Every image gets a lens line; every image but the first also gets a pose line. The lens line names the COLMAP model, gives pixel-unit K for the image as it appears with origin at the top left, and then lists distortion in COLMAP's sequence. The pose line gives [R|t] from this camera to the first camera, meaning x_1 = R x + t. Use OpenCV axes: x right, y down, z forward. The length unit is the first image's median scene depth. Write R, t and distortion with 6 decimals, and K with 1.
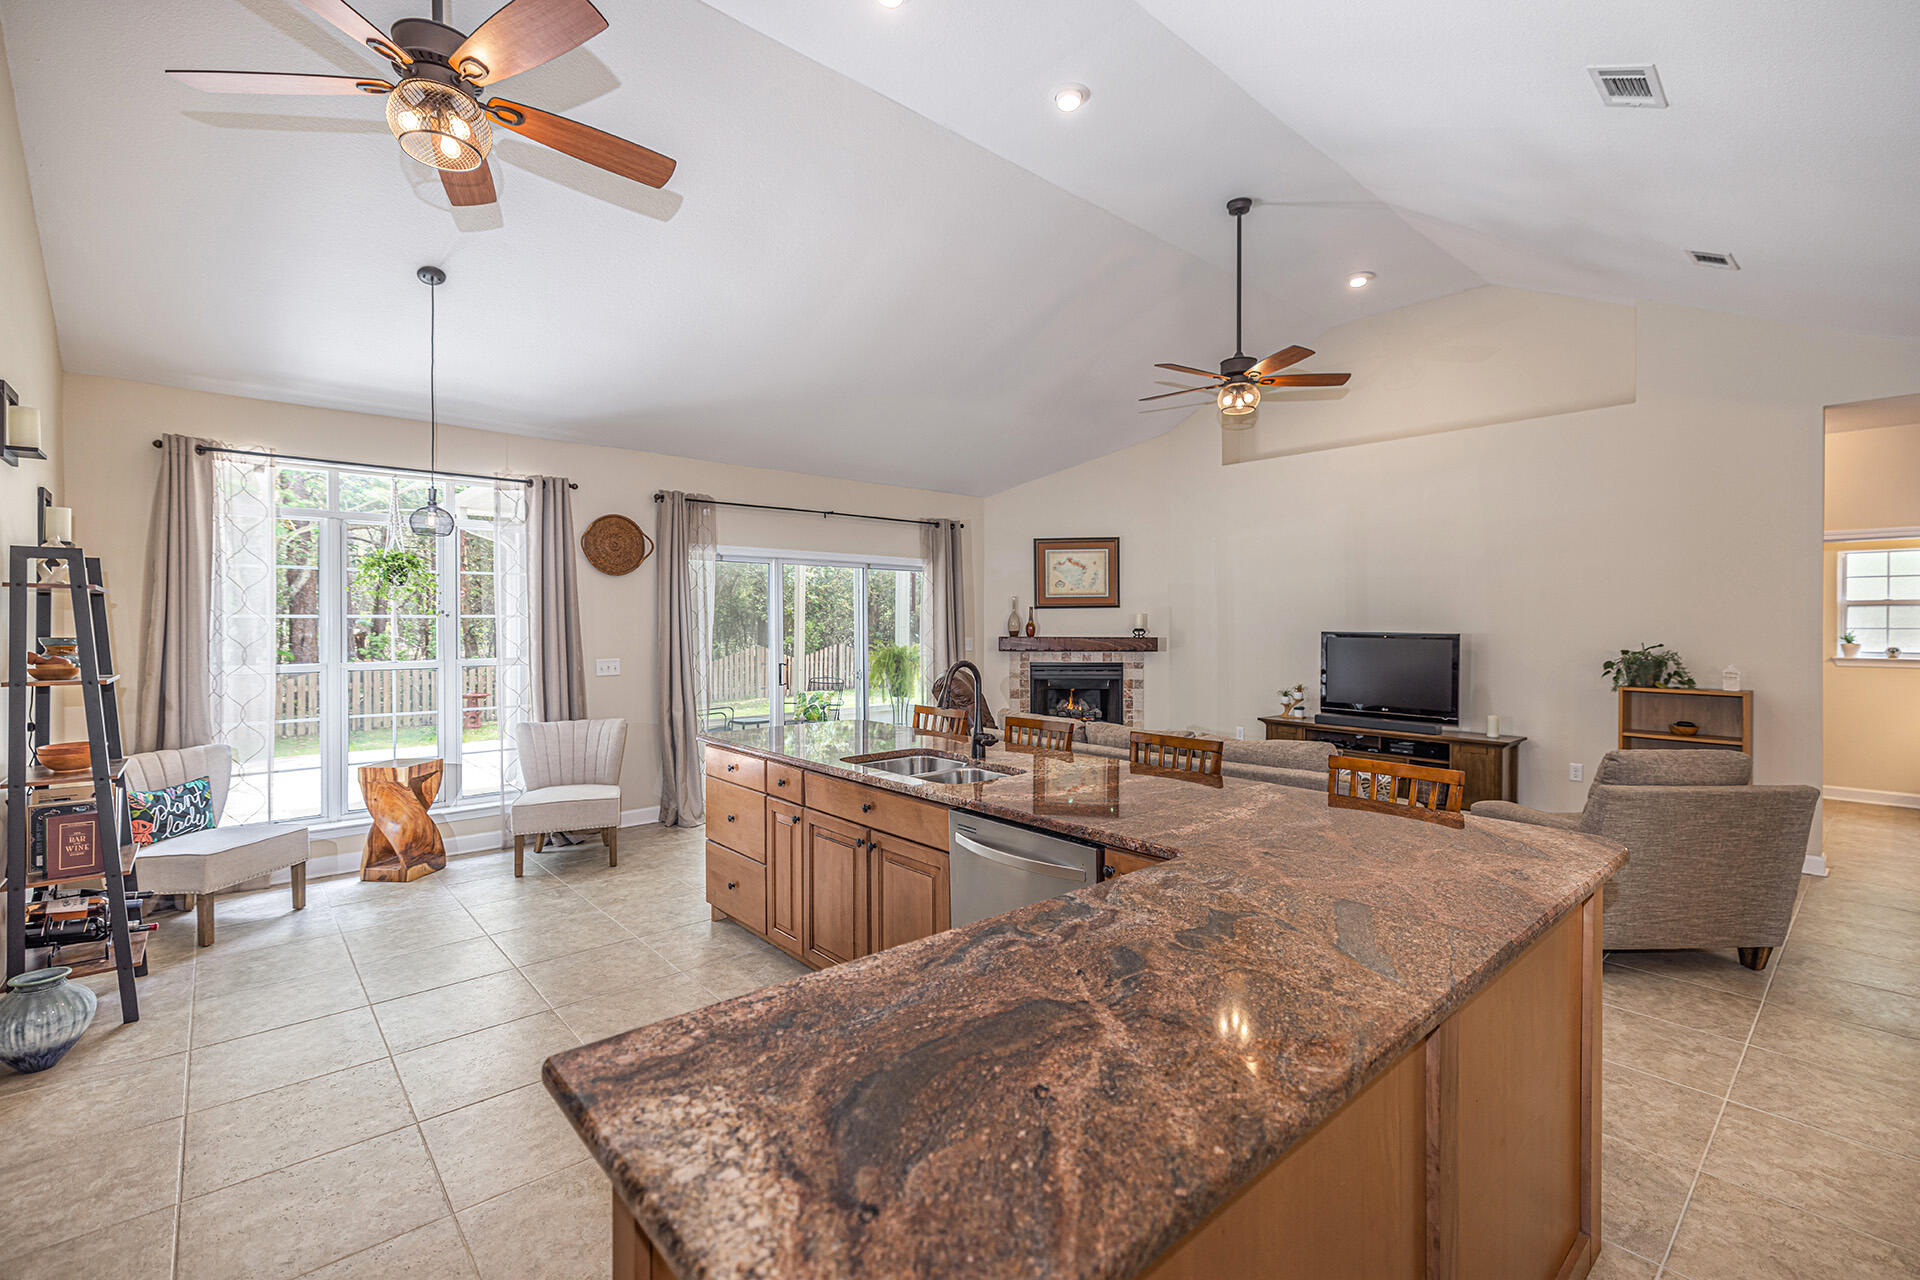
lens RADIAL K [[834.5, 0, 981.7], [0, 834.5, 626.2], [0, 0, 1]] dist [0.000040, -0.001113]
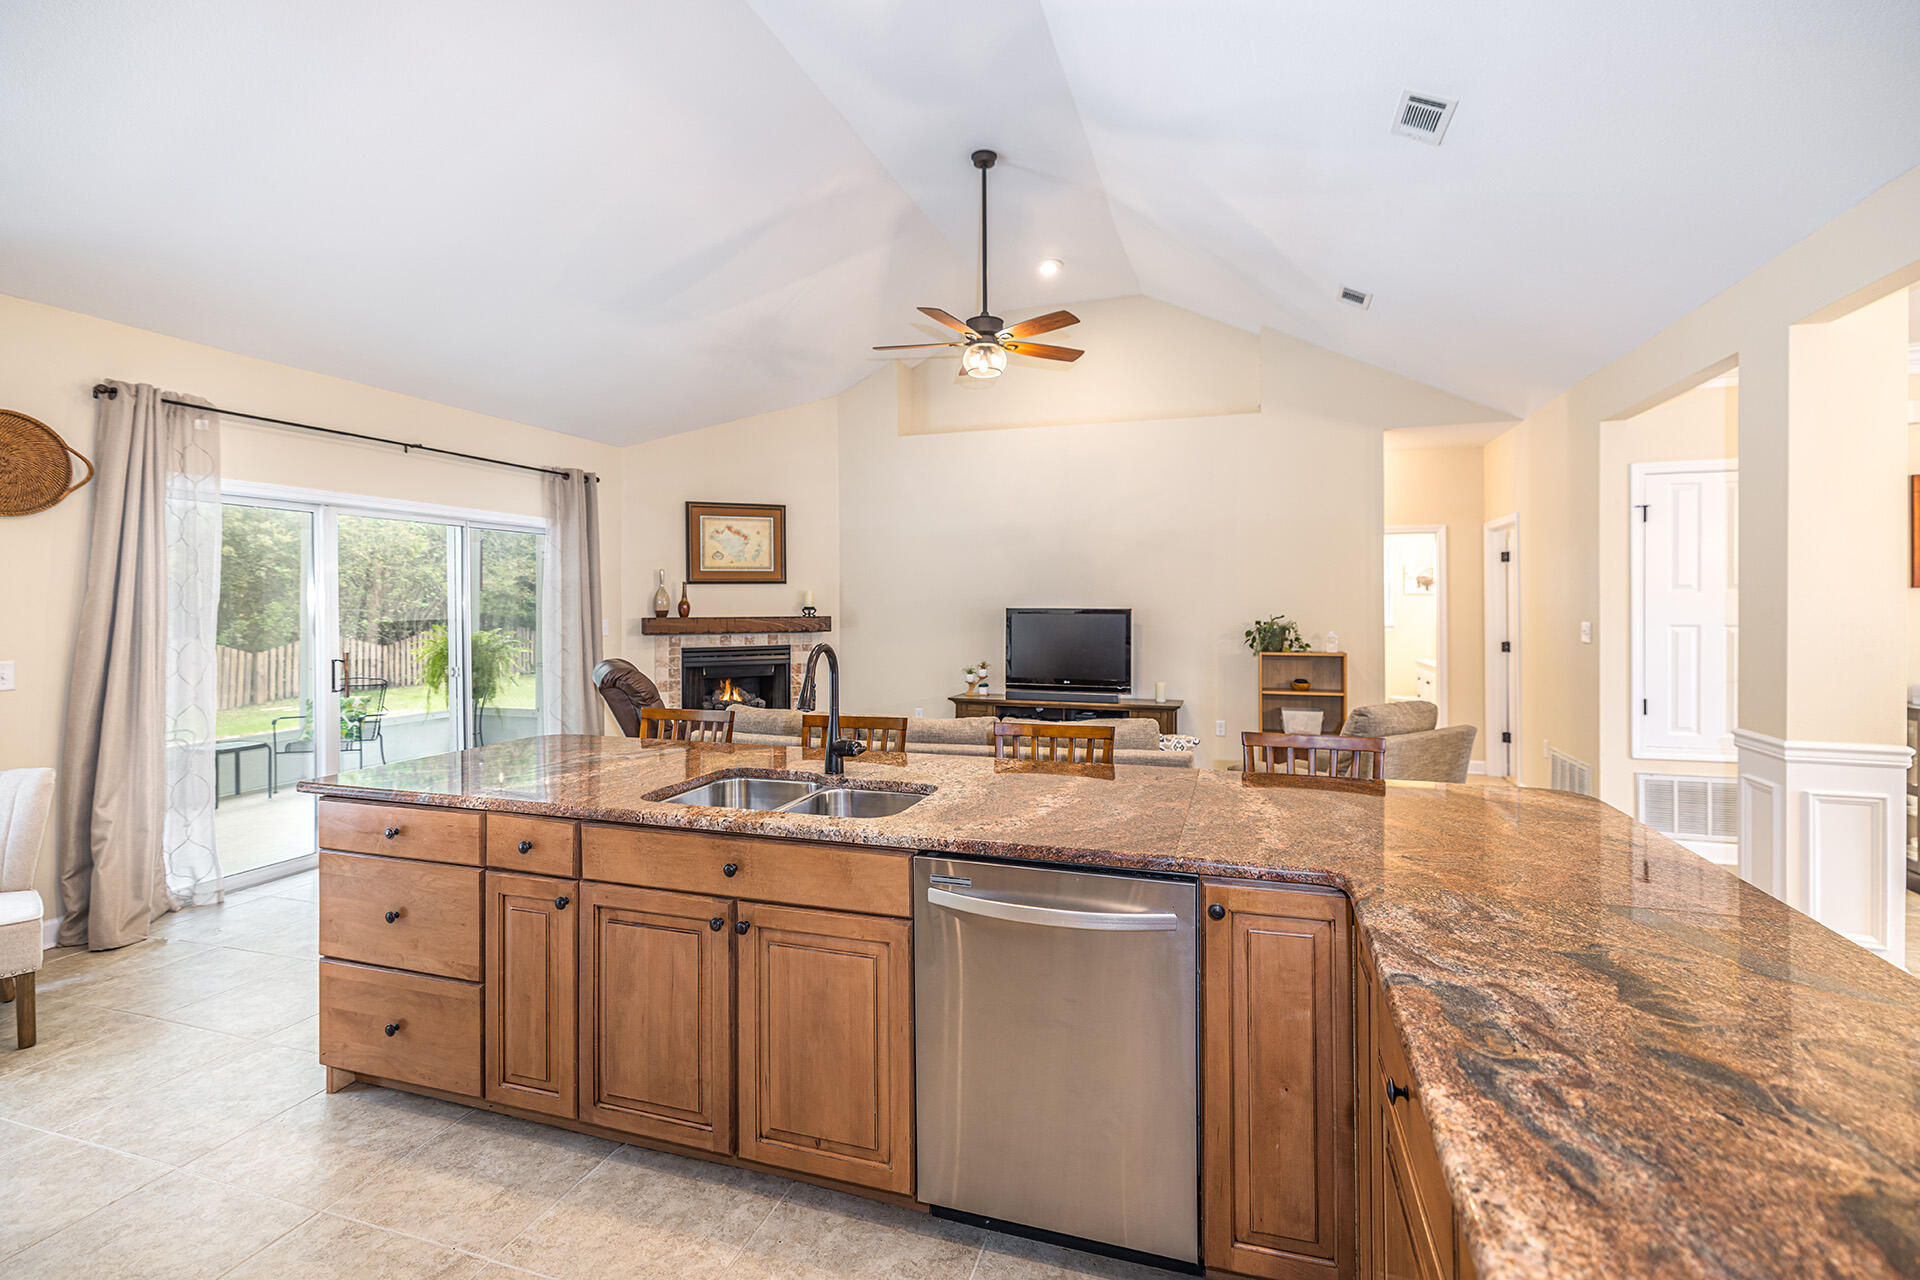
lens RADIAL K [[834.5, 0, 987.4], [0, 834.5, 599.4], [0, 0, 1]] dist [0.000040, -0.001113]
pose [[0.858979, -0.000617, 0.512011, -0.203620], [0.006278, 0.999937, -0.009327, 0.007984], [-0.511972, 0.011227, 0.858929, 0.221481]]
